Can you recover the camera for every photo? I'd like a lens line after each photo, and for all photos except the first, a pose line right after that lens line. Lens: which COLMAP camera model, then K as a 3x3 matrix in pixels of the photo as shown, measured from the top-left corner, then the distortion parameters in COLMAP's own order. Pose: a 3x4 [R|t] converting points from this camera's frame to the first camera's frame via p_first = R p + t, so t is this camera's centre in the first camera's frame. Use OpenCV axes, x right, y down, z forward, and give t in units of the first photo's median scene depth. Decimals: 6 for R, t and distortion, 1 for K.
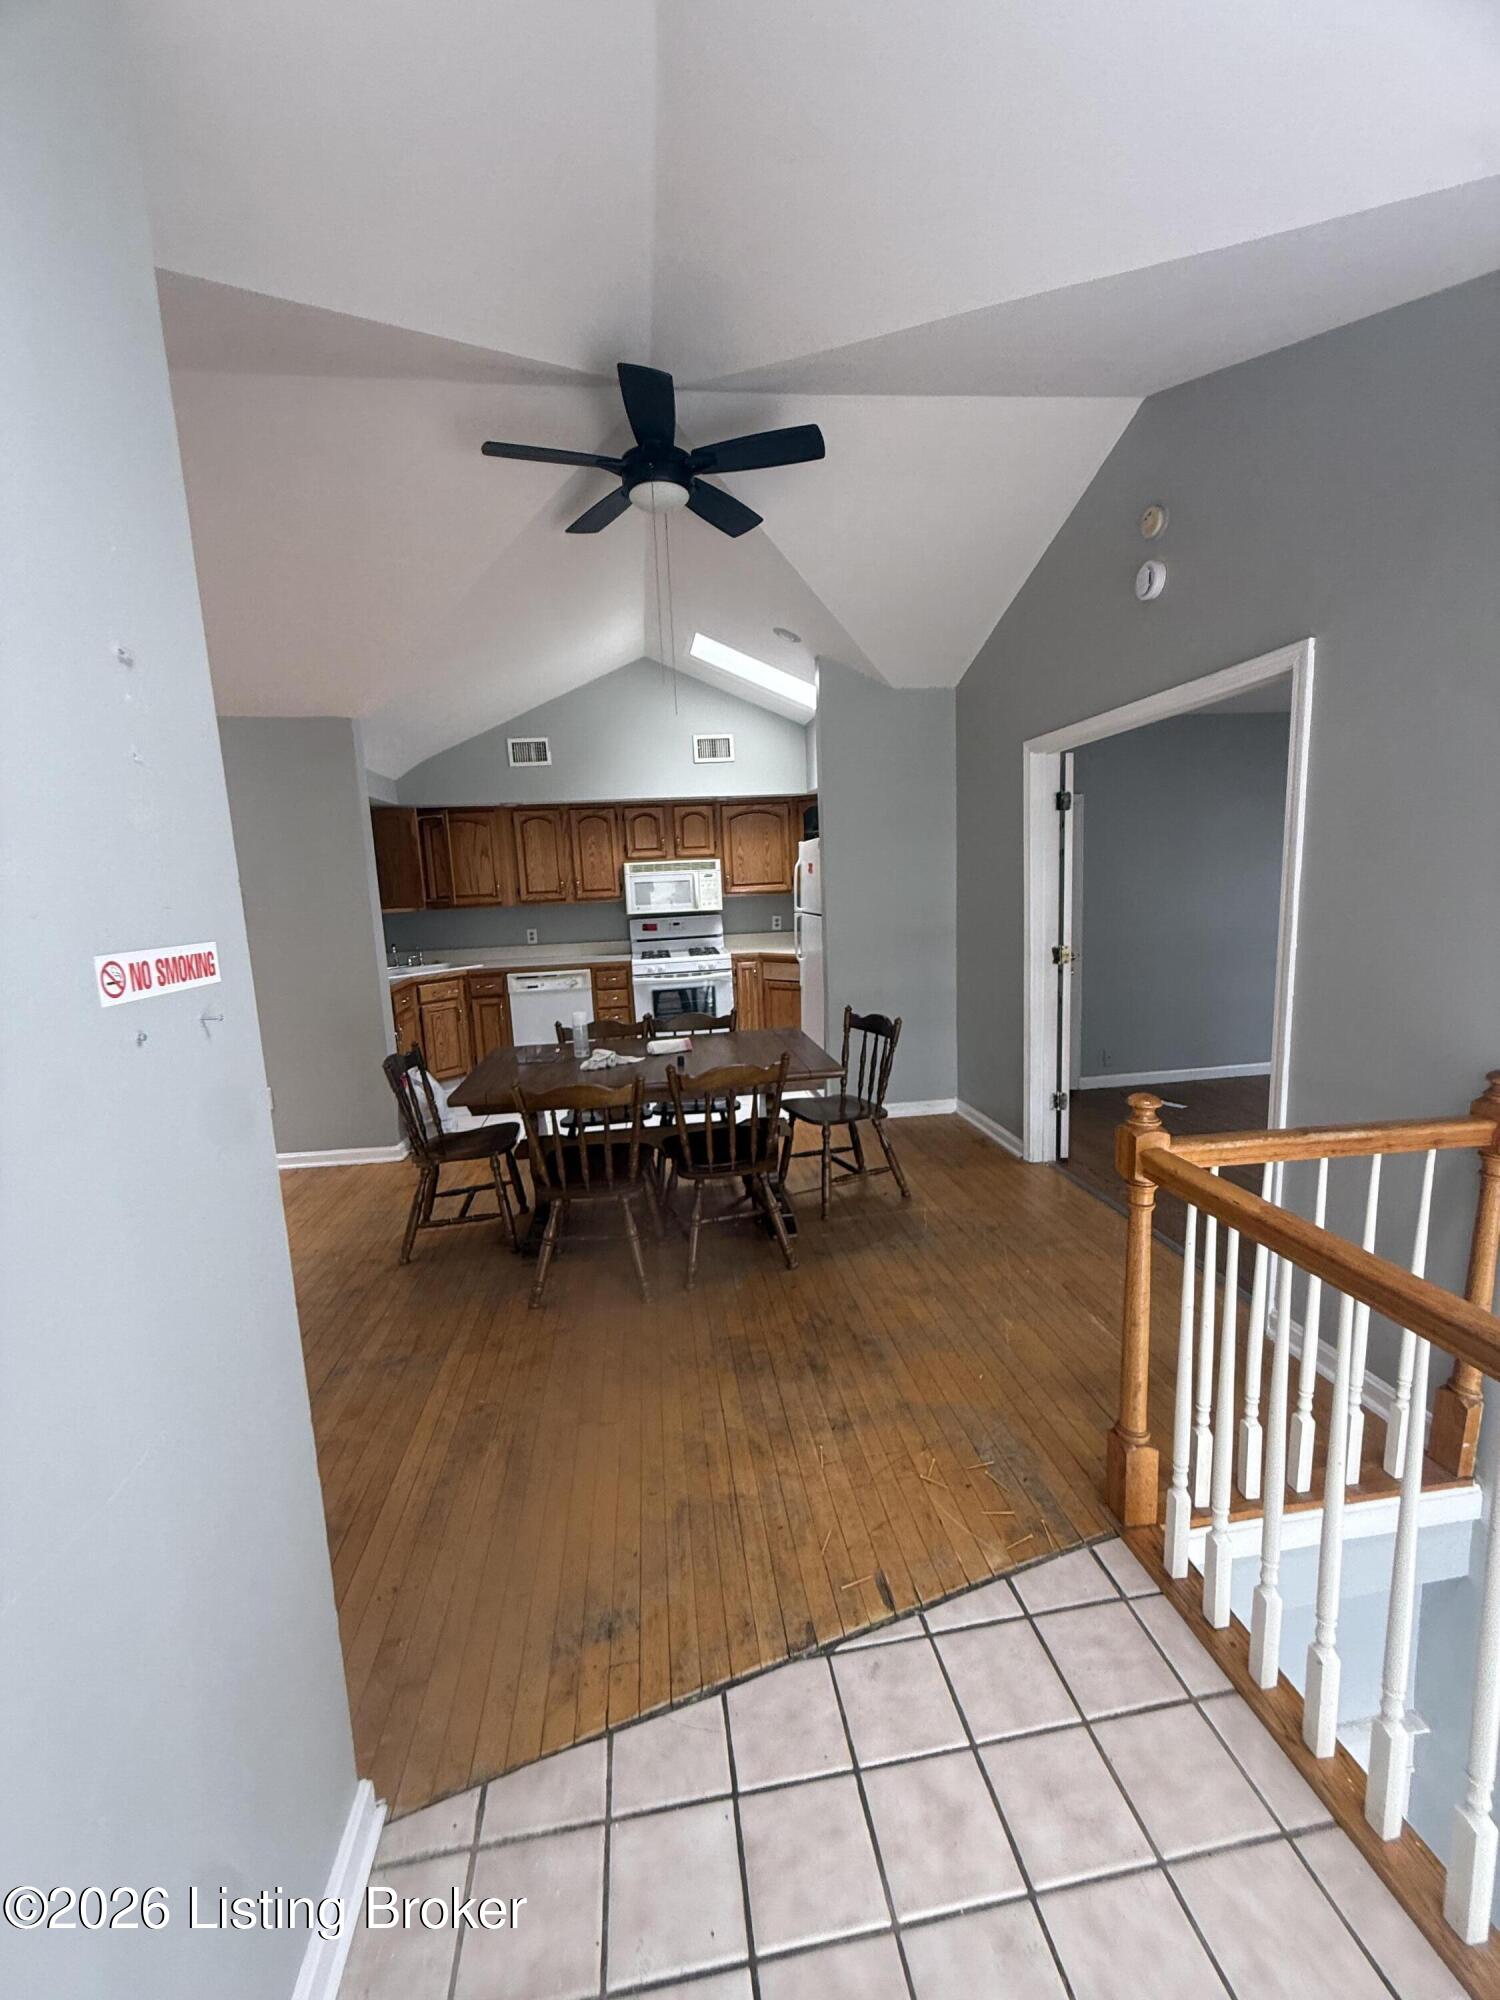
lens RADIAL K [[799.8, 0, 757.4], [0, 799.8, 995.9], [0, 0, 1]] dist [-0.003277, -0.000145]
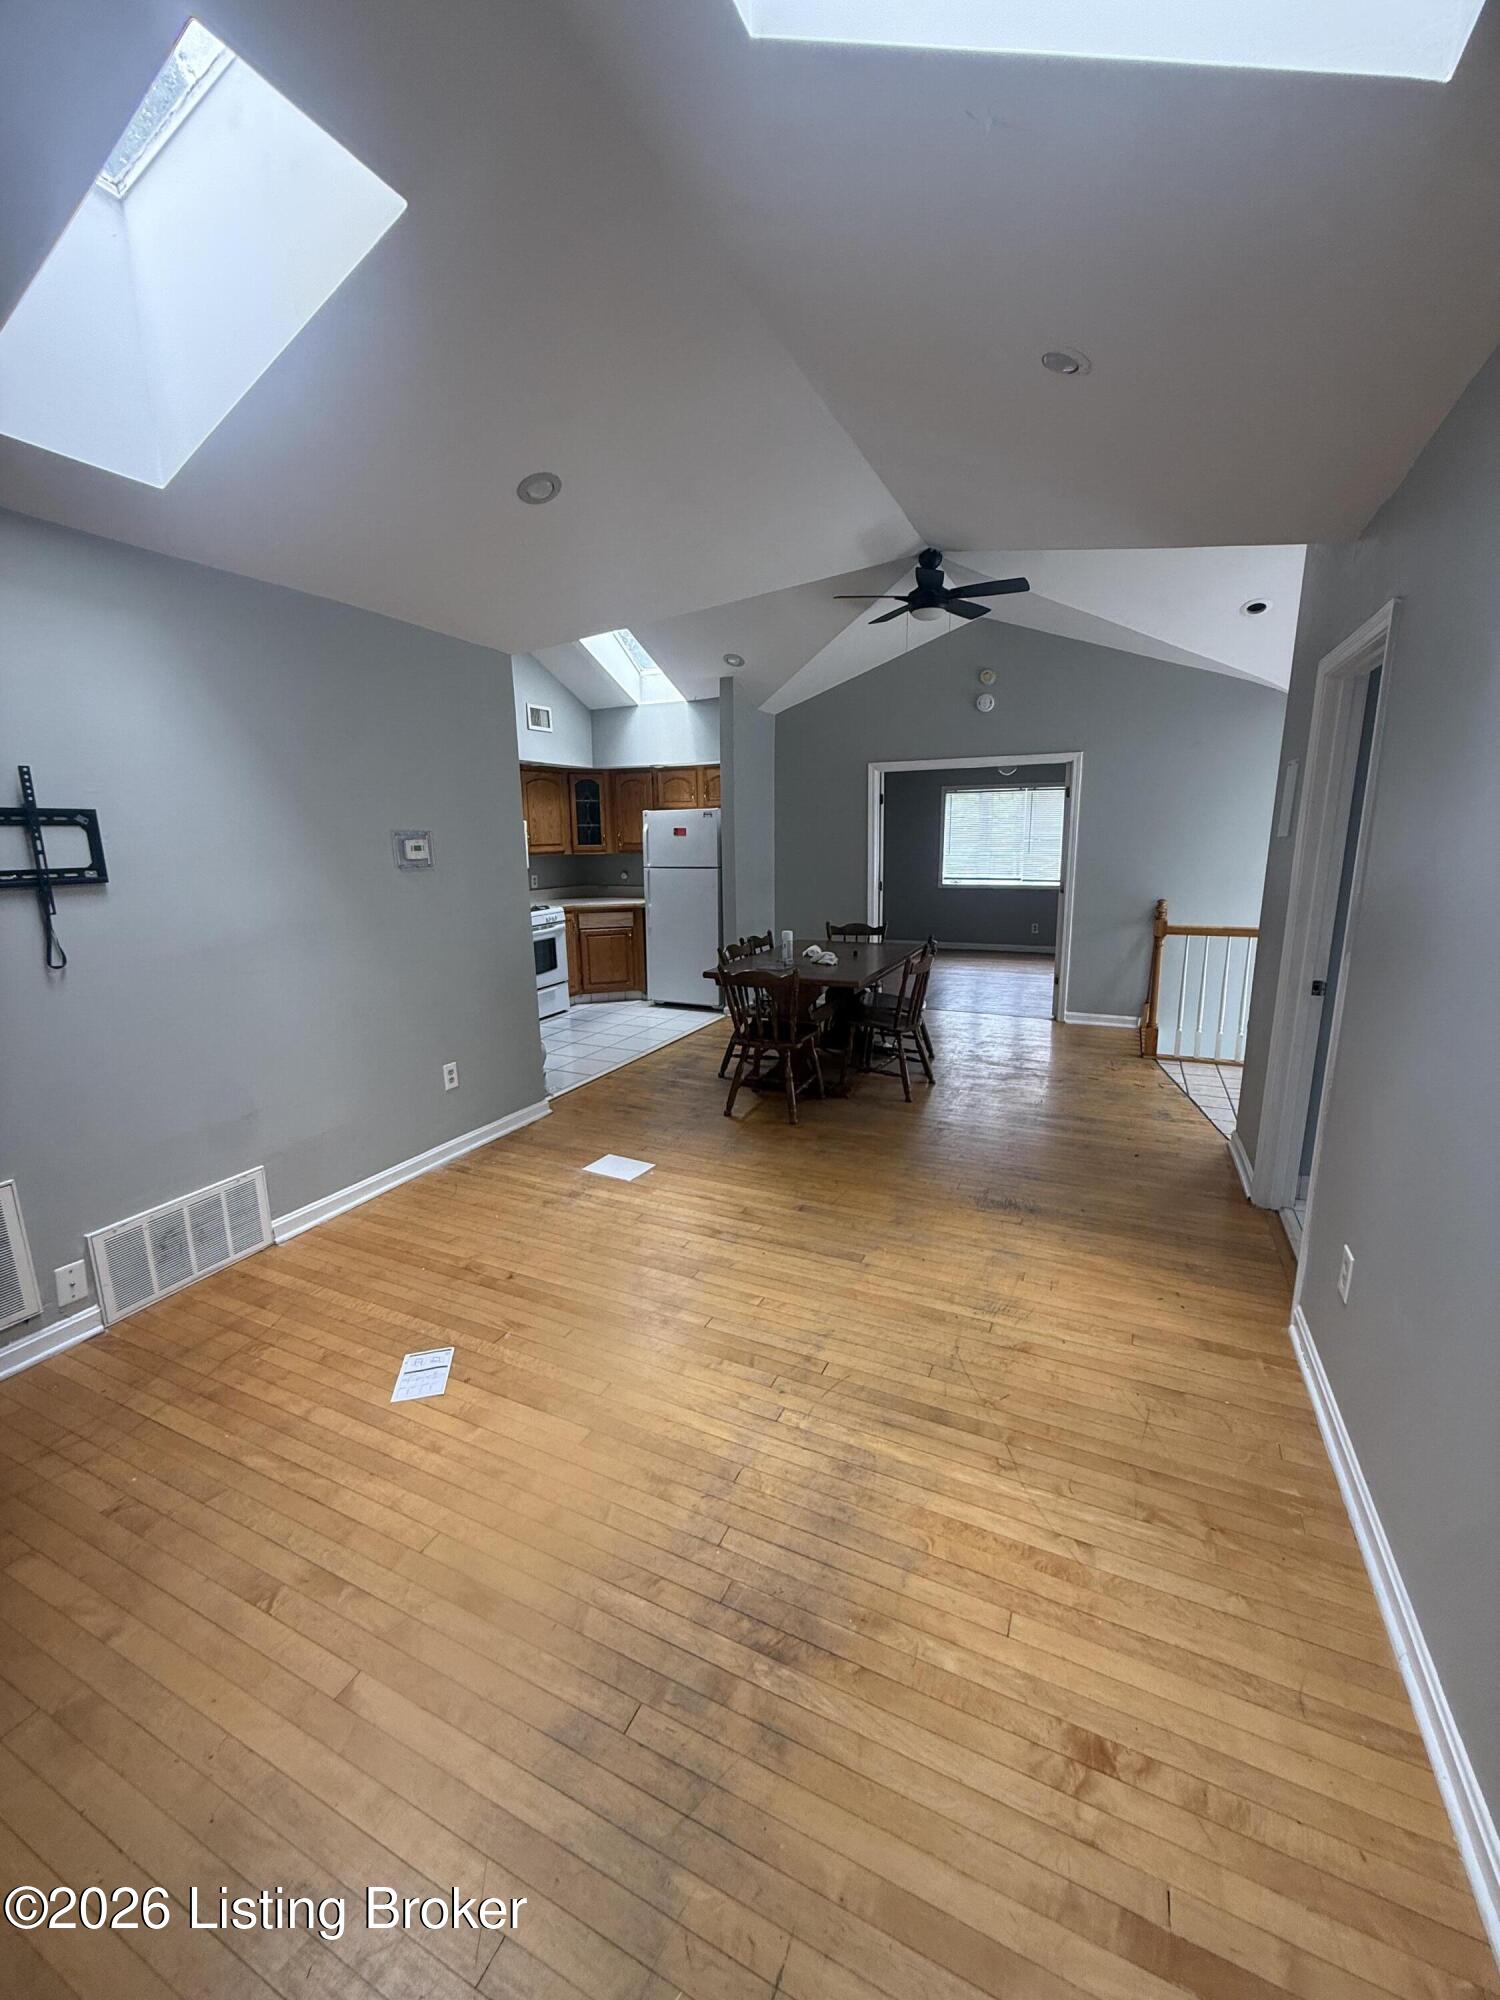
lens RADIAL K [[799.8, 0, 751.5], [0, 799.8, 995.8], [0, 0, 1]] dist [-0.003277, -0.000145]
pose [[0.549636, -0.134679, 0.824477, -1.107384], [0.112332, 0.989871, 0.086810, 0.003212], [-0.827817, 0.044901, 0.559198, 0.224383]]
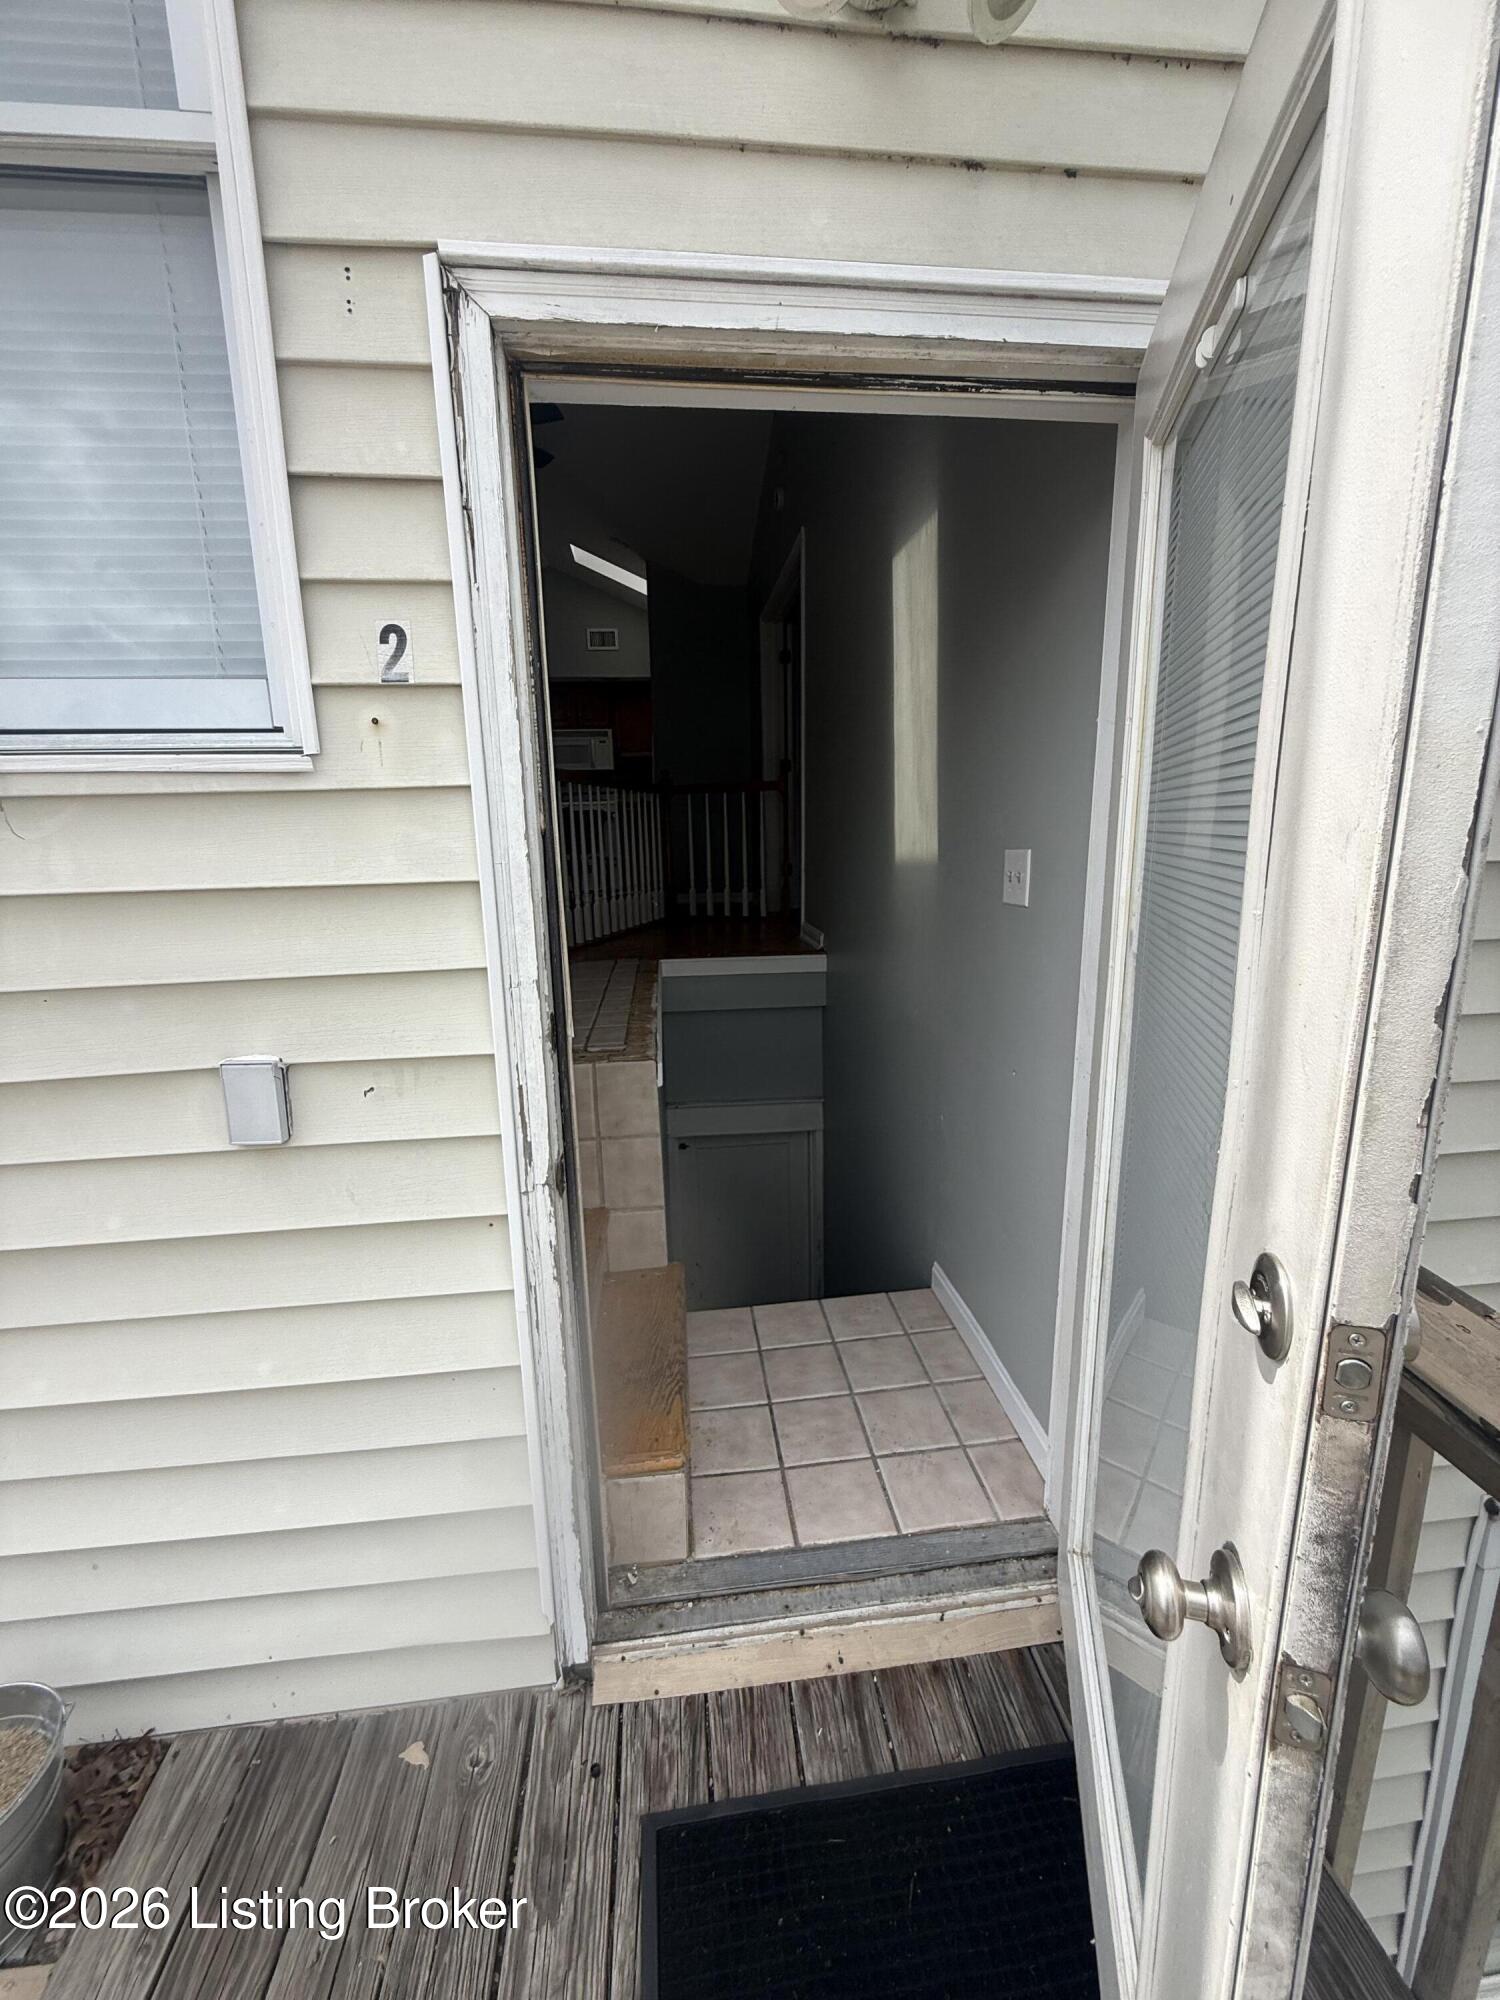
lens RADIAL K [[799.8, 0, 749.4], [0, 799.8, 1002.6], [0, 0, 1]] dist [-0.003277, -0.000145]
pose [[0.999282, 0.025378, -0.028121, 0.309746], [-0.023446, 0.997477, 0.067012, 0.245648], [0.029751, -0.066305, 0.997356, -0.423929]]
